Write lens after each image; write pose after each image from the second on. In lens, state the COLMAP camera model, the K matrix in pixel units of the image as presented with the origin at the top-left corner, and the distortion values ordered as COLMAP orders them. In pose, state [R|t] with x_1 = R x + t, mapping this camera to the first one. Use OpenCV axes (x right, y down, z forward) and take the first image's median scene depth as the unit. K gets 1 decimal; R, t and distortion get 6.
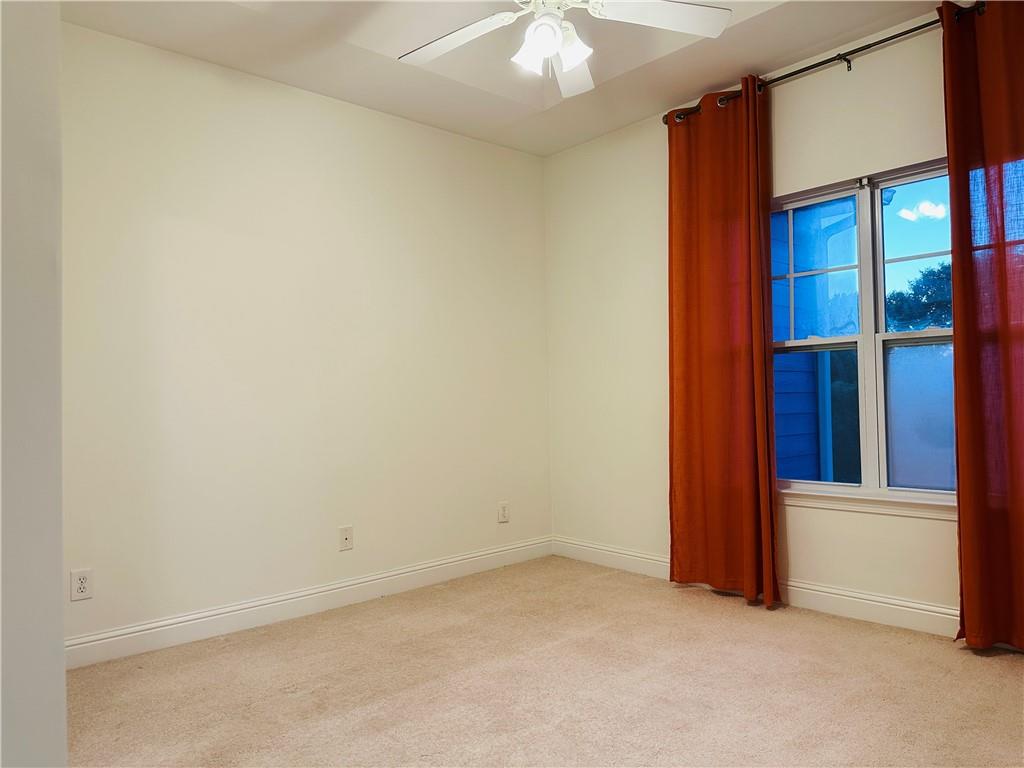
lens RADIAL K [[716.8, 0, 518.7], [0, 716.8, 380.2], [0, 0, 1]] dist [0.070362, -0.083340]
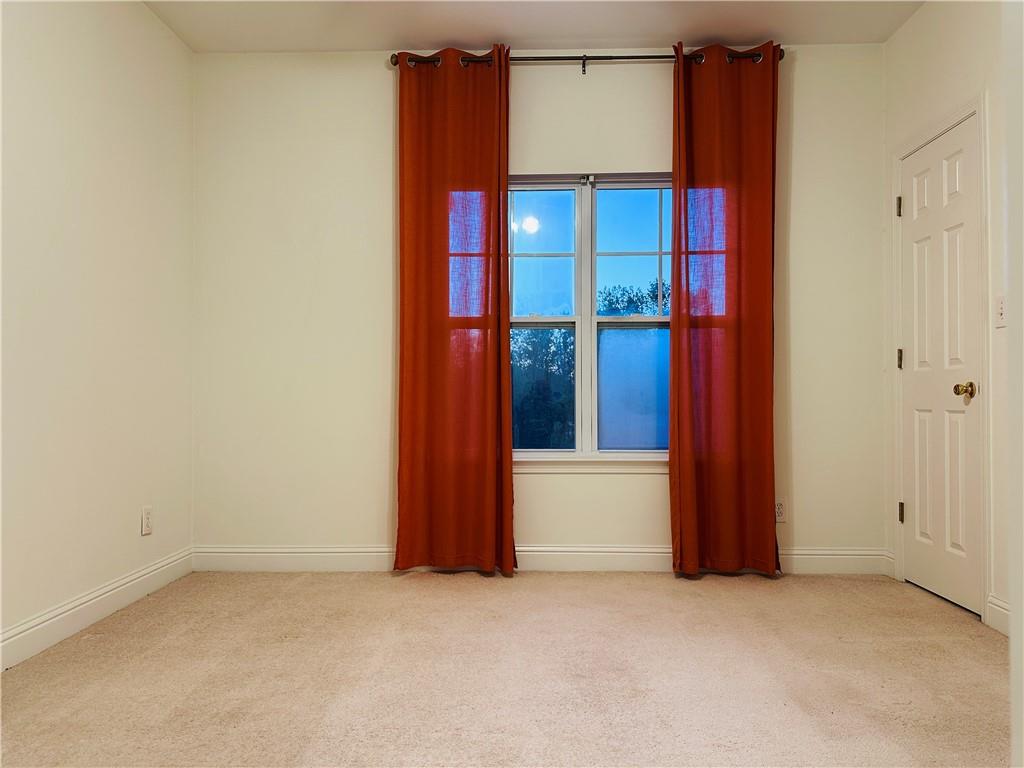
lens RADIAL K [[716.8, 0, 514.6], [0, 716.8, 384.6], [0, 0, 1]] dist [0.070362, -0.083340]
pose [[0.696888, 0.029591, 0.716569, -0.390219], [-0.031904, 0.999438, -0.010245, 0.058165], [-0.716470, -0.015722, 0.697441, 0.305019]]
